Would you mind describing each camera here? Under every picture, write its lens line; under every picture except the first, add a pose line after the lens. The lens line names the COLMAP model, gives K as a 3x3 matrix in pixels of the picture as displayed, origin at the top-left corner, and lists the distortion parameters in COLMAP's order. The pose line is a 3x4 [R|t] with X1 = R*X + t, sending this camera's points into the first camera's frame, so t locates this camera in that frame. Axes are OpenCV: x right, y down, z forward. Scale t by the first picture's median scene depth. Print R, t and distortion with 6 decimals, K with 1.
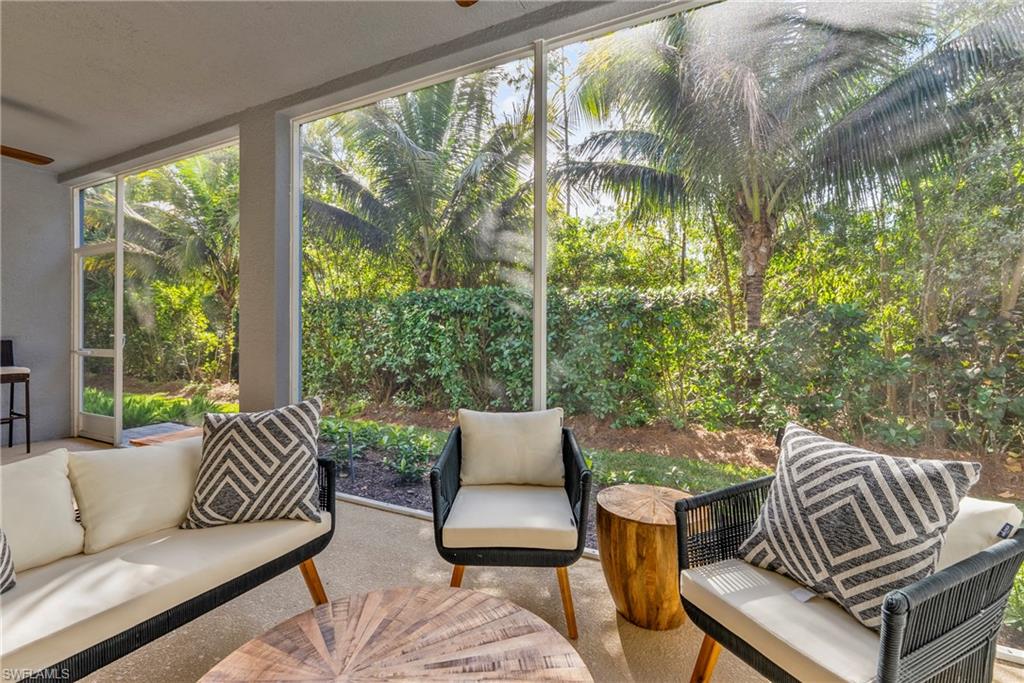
lens RADIAL K [[455.4, 0, 512.0], [0, 455.4, 341.5], [0, 0, 1]] dist [-0.003360, -0.000327]
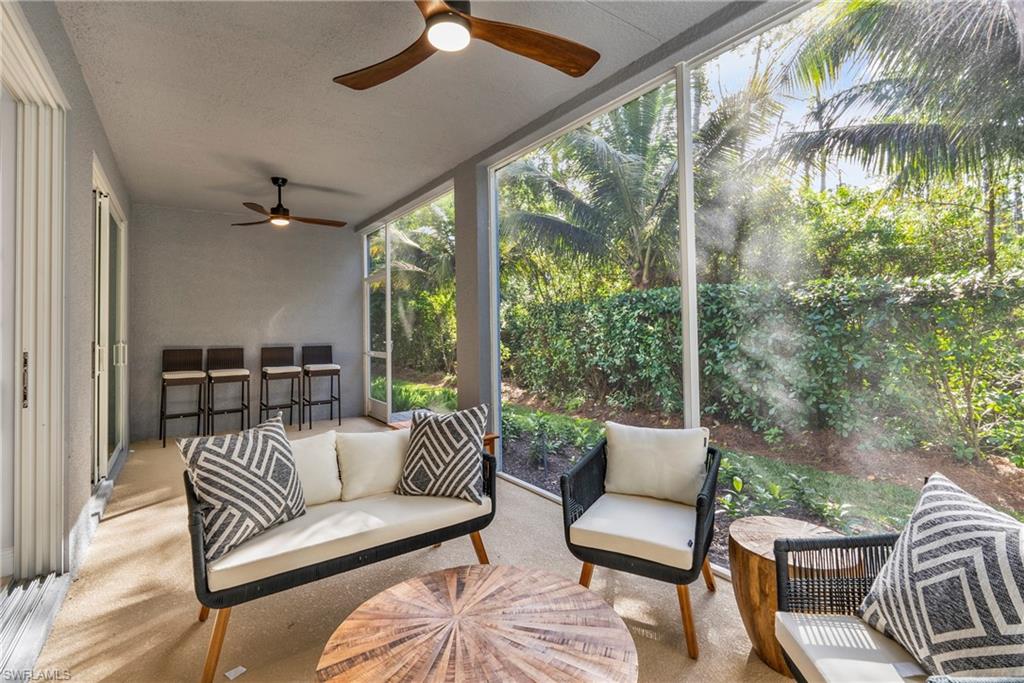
lens RADIAL K [[461.0, 0, 512.9], [0, 461.0, 334.5], [0, 0, 1]] dist [-0.001974, -0.000089]
pose [[0.888592, -0.011117, -0.458563, 0.237351], [0.006998, 0.999918, -0.010680, -0.059611], [0.458644, 0.006282, 0.888598, -0.099535]]
